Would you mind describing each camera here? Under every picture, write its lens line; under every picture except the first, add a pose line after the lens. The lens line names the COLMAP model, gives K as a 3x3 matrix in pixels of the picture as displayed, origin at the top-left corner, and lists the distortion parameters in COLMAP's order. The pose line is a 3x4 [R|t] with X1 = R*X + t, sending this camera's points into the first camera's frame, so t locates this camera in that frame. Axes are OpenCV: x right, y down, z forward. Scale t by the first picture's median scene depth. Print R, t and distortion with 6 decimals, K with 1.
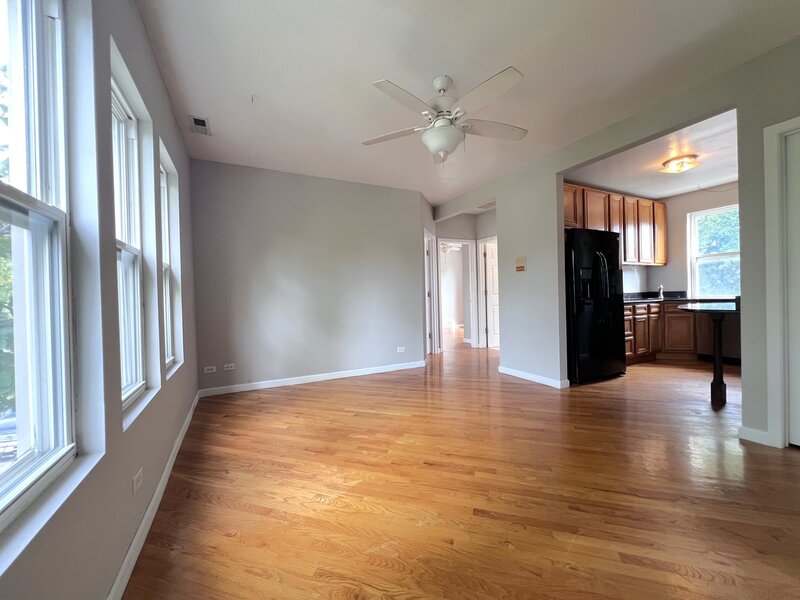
lens RADIAL K [[320.0, 0, 399.6], [0, 320.0, 300.2], [0, 0, 1]] dist [-0.002315, 0.000591]
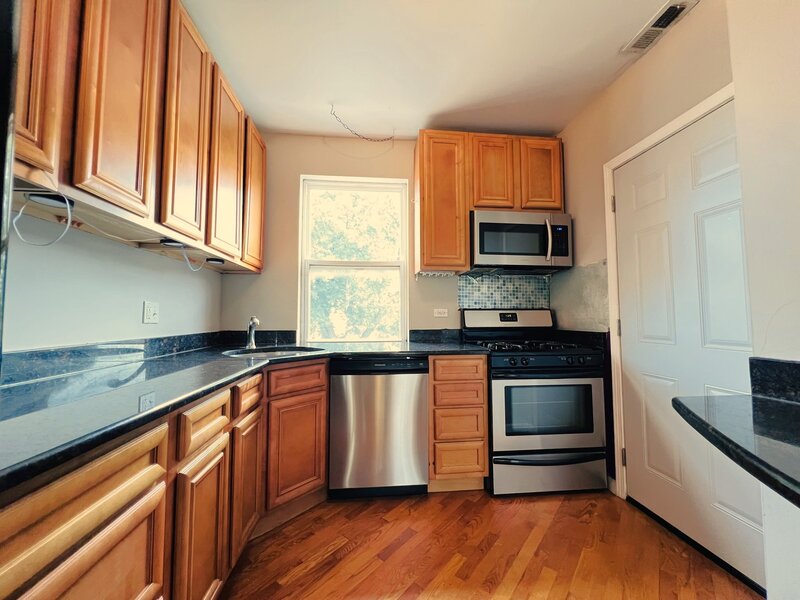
lens RADIAL K [[320.0, 0, 399.5], [0, 320.0, 298.8], [0, 0, 1]] dist [-0.002315, 0.000591]
pose [[0.358340, 0.082124, 0.929972, 0.555457], [0.001716, 0.996064, -0.088622, -0.036197], [-0.933590, 0.033353, 0.356789, 0.749394]]
